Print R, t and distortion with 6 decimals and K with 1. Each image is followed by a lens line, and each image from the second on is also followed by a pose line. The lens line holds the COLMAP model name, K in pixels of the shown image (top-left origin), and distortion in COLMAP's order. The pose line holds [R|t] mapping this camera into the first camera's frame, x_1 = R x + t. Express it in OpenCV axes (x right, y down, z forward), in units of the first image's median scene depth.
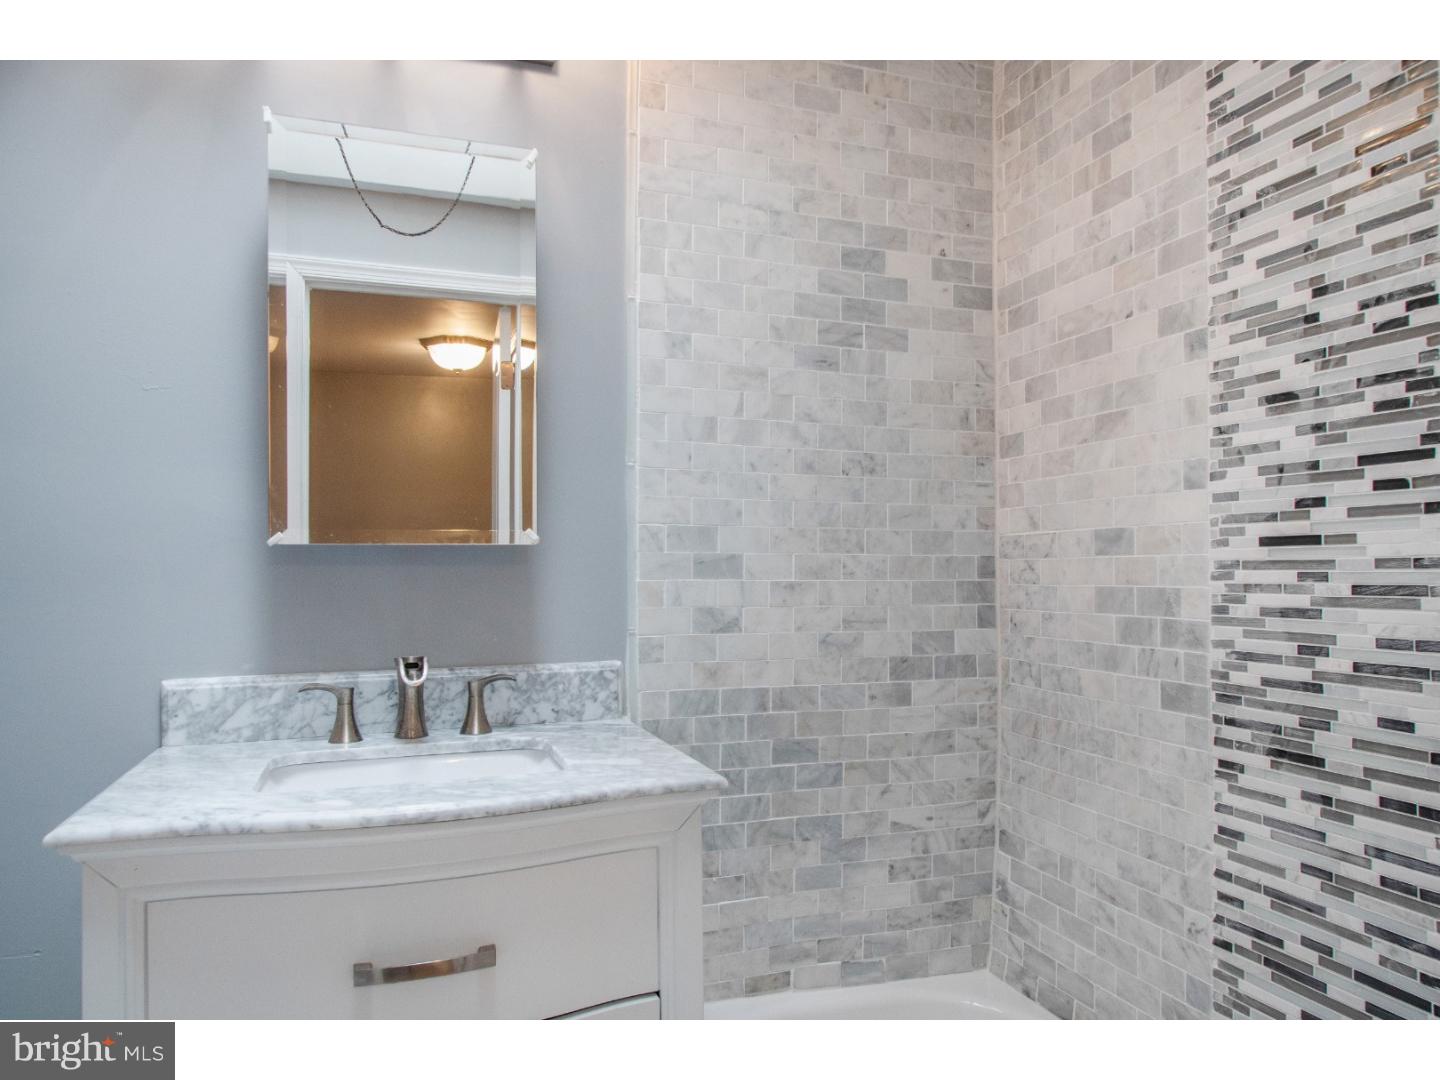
lens RADIAL K [[898.3, 0, 723.6], [0, 898.3, 551.6], [0, 0, 1]] dist [-0.007203, 0.010166]
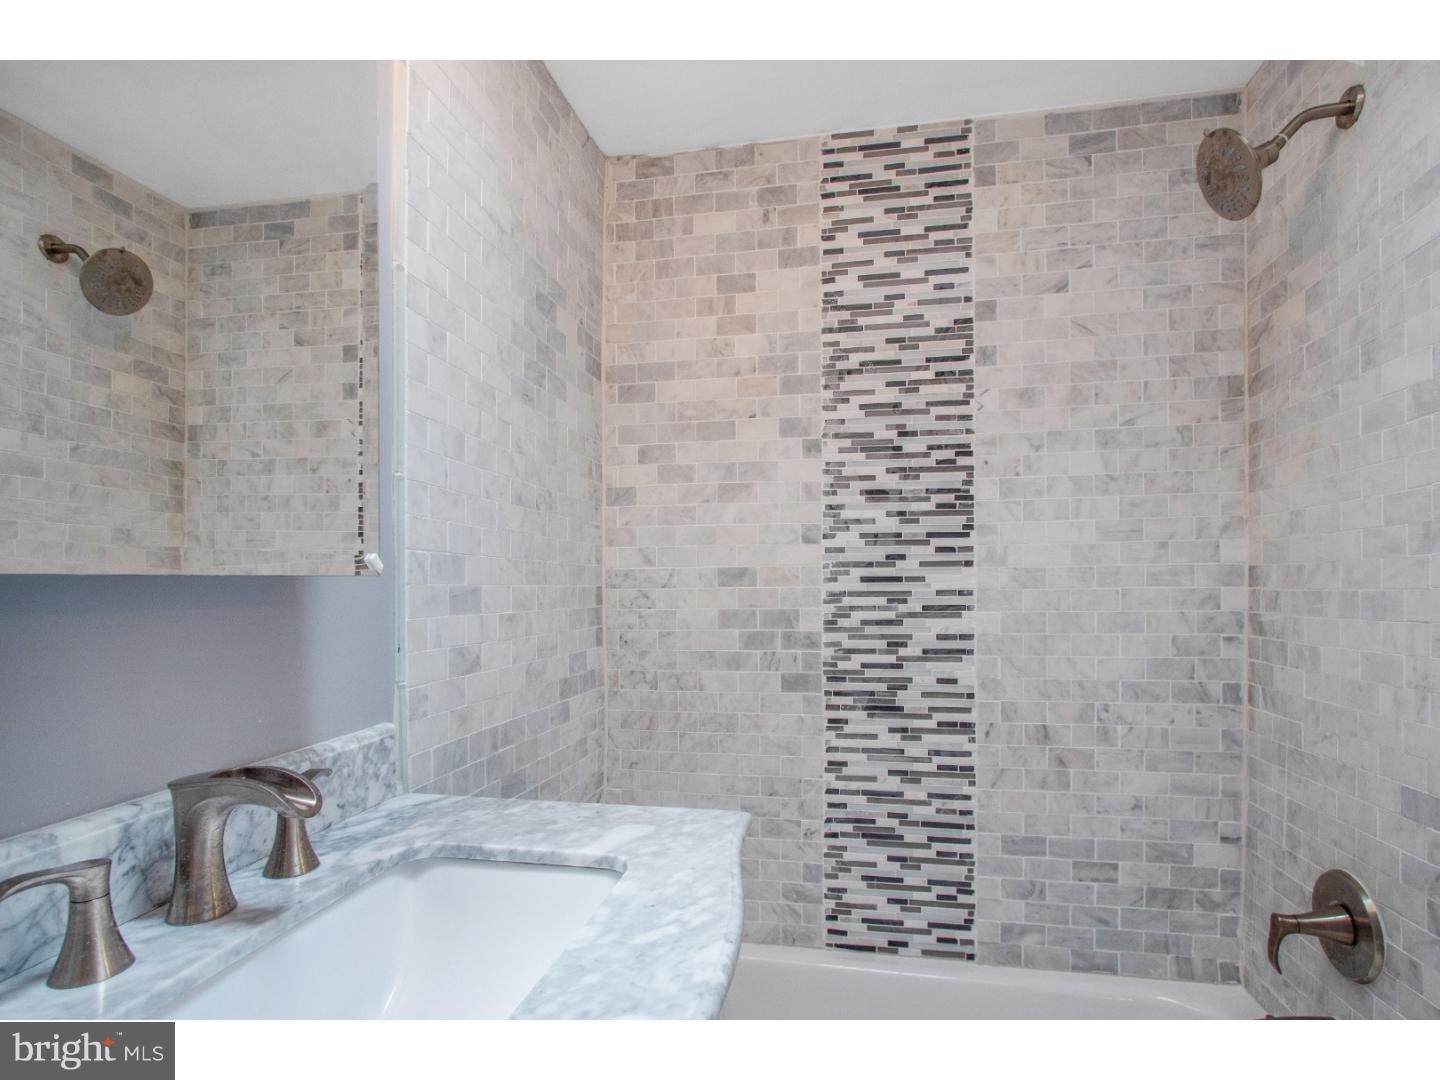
lens RADIAL K [[701.6, 0, 698.4], [0, 701.6, 587.6], [0, 0, 1]] dist [-0.028296, 0.007933]
pose [[0.537199, -0.006624, 0.843430, -0.502975], [-0.009790, 0.999853, 0.014088, -0.009092], [-0.843399, -0.015825, 0.537055, 0.458919]]
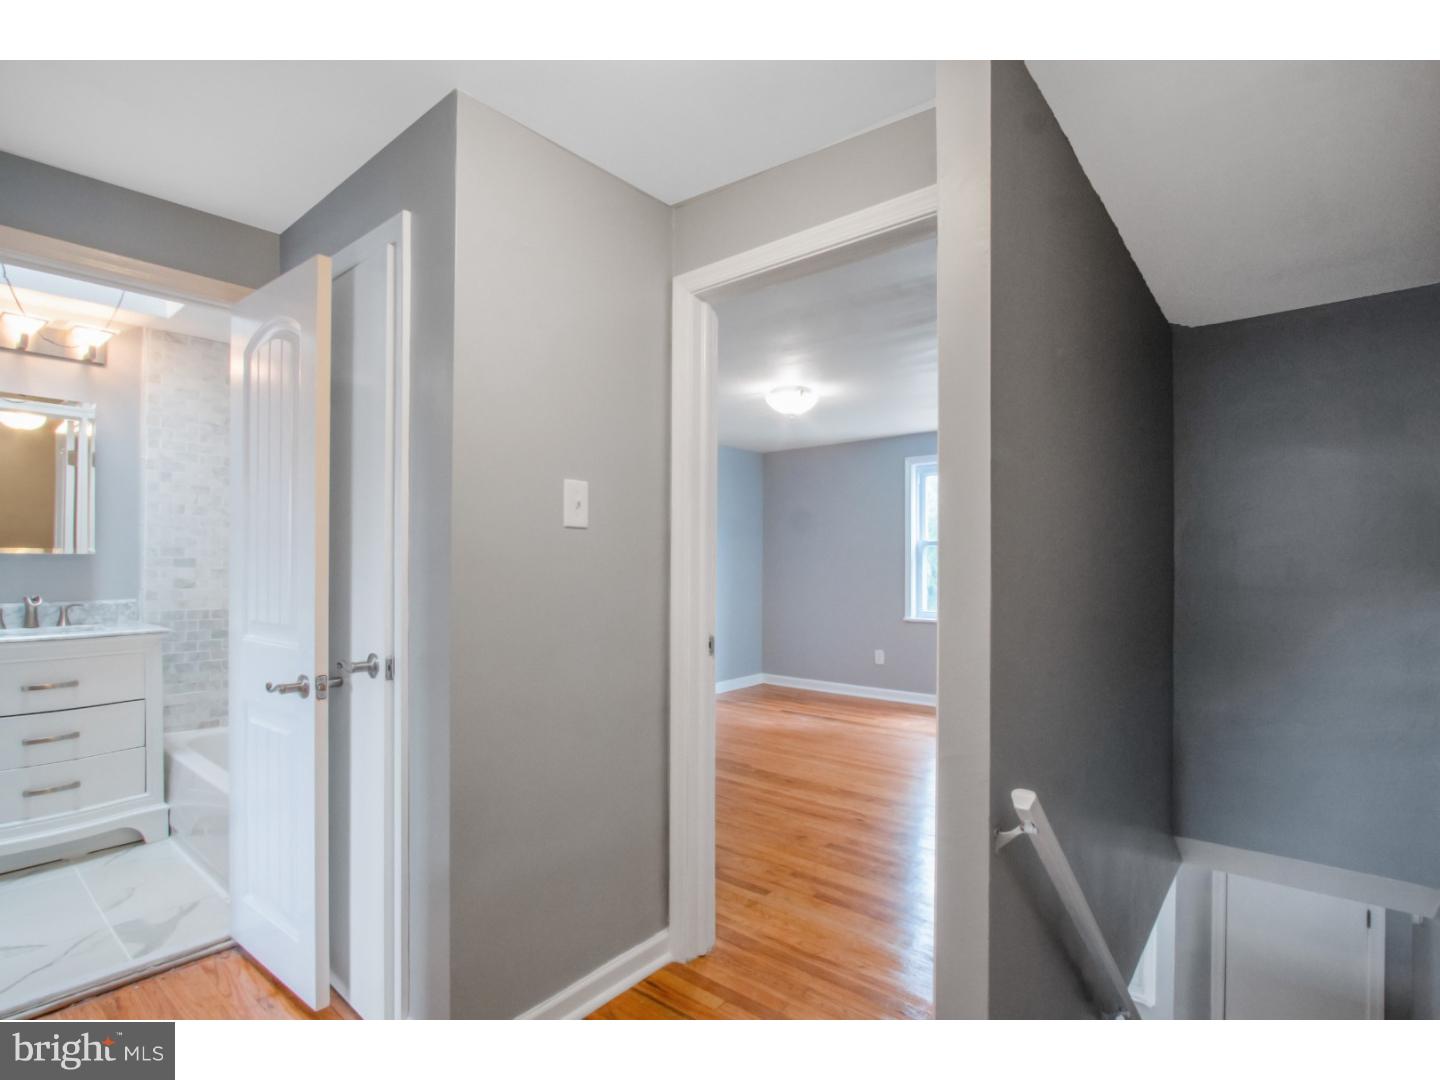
lens RADIAL K [[701.6, 0, 721.9], [0, 701.6, 558.4], [0, 0, 1]] dist [-0.028296, 0.007933]
pose [[0.858547, 0.006535, 0.512693, 0.319665], [-0.006307, 0.999978, -0.002186, -0.001380], [-0.512696, -0.001357, 0.858569, -1.595907]]
